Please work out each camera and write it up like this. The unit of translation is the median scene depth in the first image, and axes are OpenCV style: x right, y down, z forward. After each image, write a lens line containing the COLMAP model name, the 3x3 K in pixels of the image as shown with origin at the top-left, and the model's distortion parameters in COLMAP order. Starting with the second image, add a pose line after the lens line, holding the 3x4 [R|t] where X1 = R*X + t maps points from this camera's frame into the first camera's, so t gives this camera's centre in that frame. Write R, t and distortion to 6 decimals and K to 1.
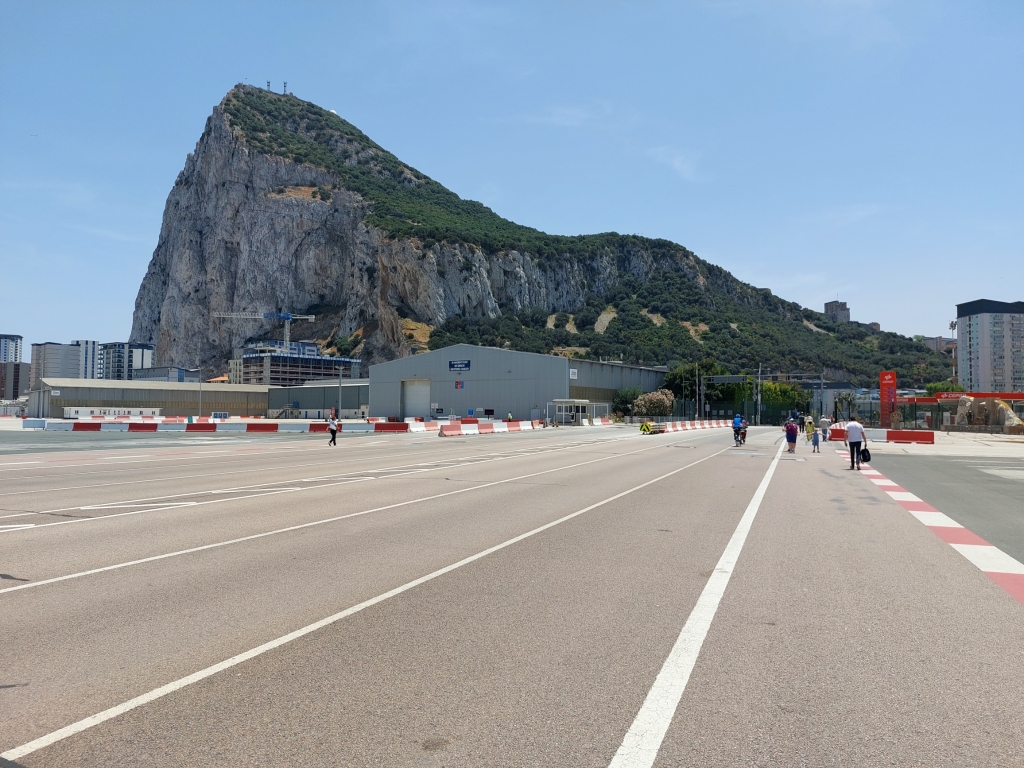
lens RADIAL K [[734.8, 0, 512.0], [0, 734.8, 384.0], [0, 0, 1]] dist [0.097106, -0.134801]
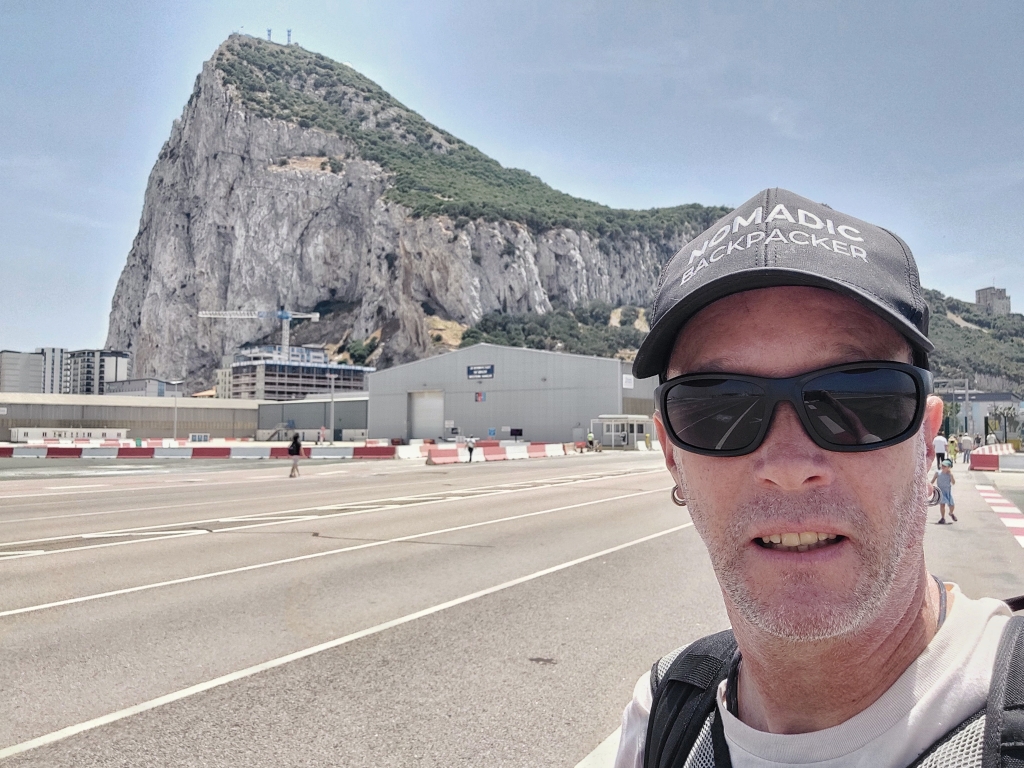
lens RADIAL K [[918.3, 0, 506.1], [0, 918.3, 387.2], [0, 0, 1]] dist [0.062647, -0.013528]
pose [[0.997461, -0.006244, -0.070934, 0.004492], [0.005428, 0.999917, -0.011700, 0.000382], [0.071001, 0.011286, 0.997412, 0.007544]]
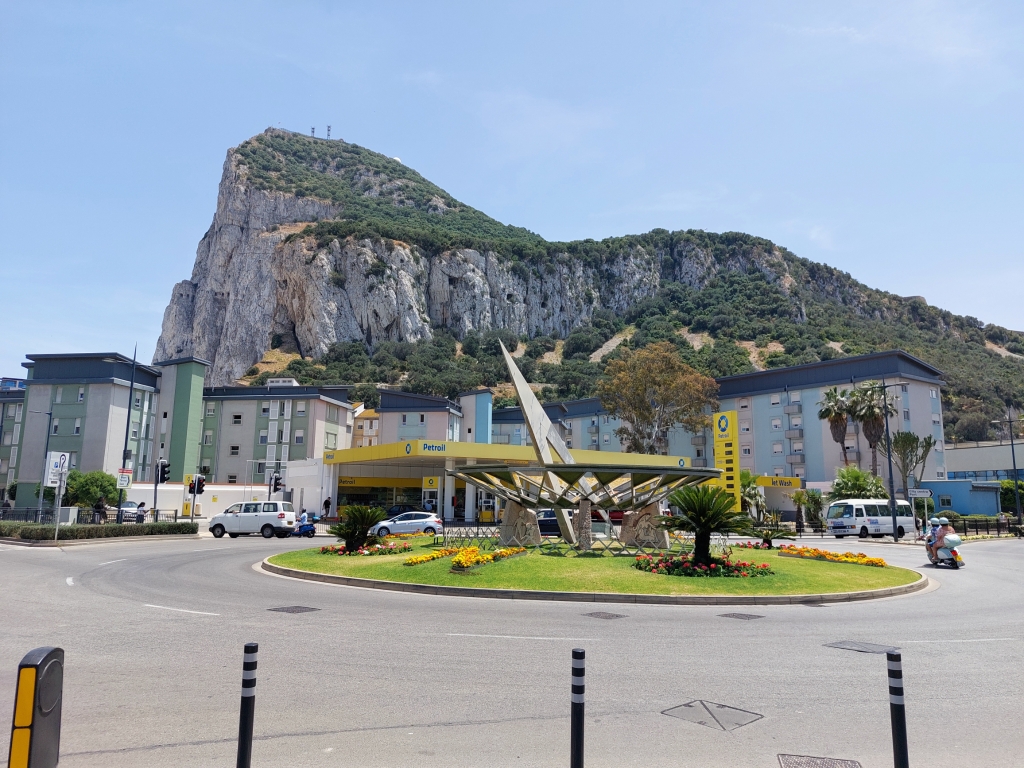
lens RADIAL K [[734.8, 0, 512.0], [0, 734.8, 384.0], [0, 0, 1]] dist [0.097106, -0.134801]
pose [[0.965363, -0.039408, -0.257919, 0.178667], [0.008771, 0.992871, -0.118874, 0.018353], [0.260765, 0.112494, 0.958826, 0.324072]]
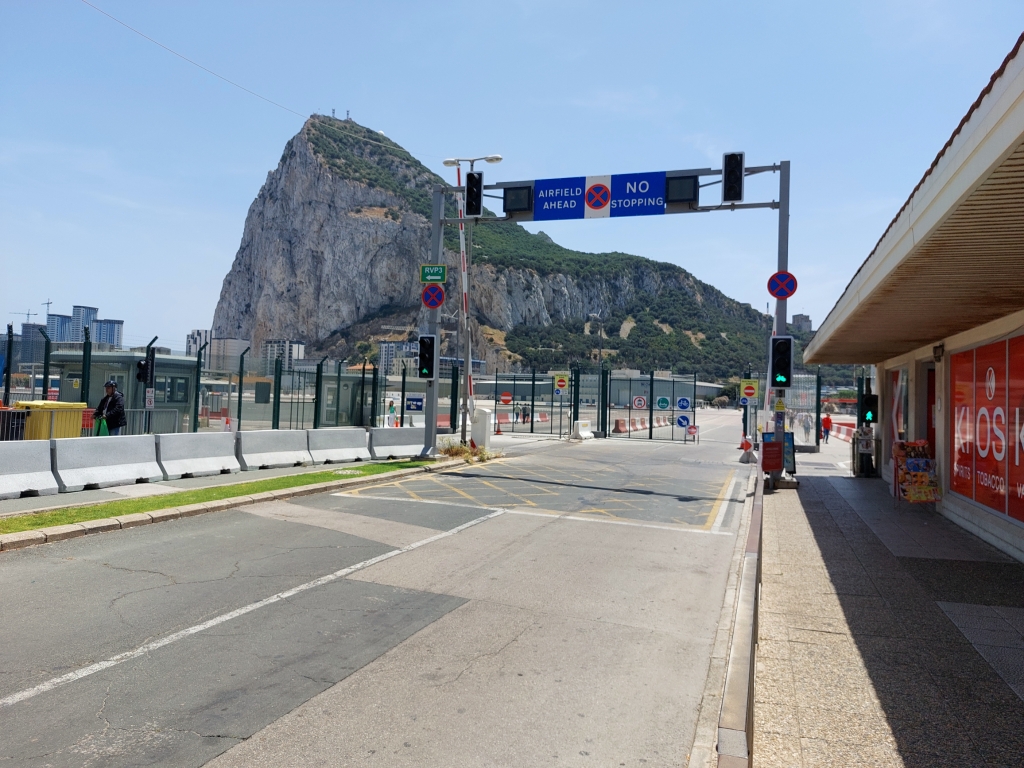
lens RADIAL K [[740.2, 0, 513.2], [0, 740.2, 369.8], [0, 0, 1]] dist [0.102446, -0.141398]
pose [[0.998955, 0.025444, 0.037966, -0.108430], [-0.025758, 0.999638, 0.007789, -0.015185], [-0.037754, -0.008759, 0.999249, -0.274926]]
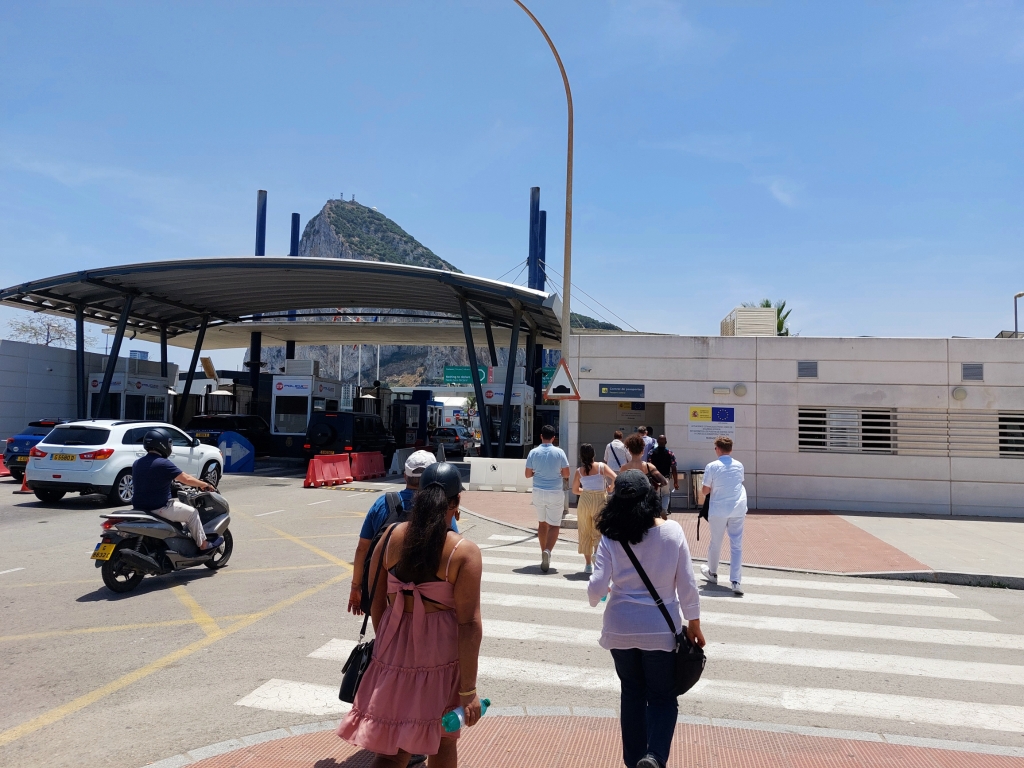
lens RADIAL K [[734.8, 0, 512.0], [0, 734.8, 384.0], [0, 0, 1]] dist [0.097106, -0.134801]
pose [[0.990014, 0.024280, 0.138859, -0.261896], [-0.023495, 0.999697, -0.007288, -0.035991], [-0.138994, 0.003953, 0.990285, -0.691198]]
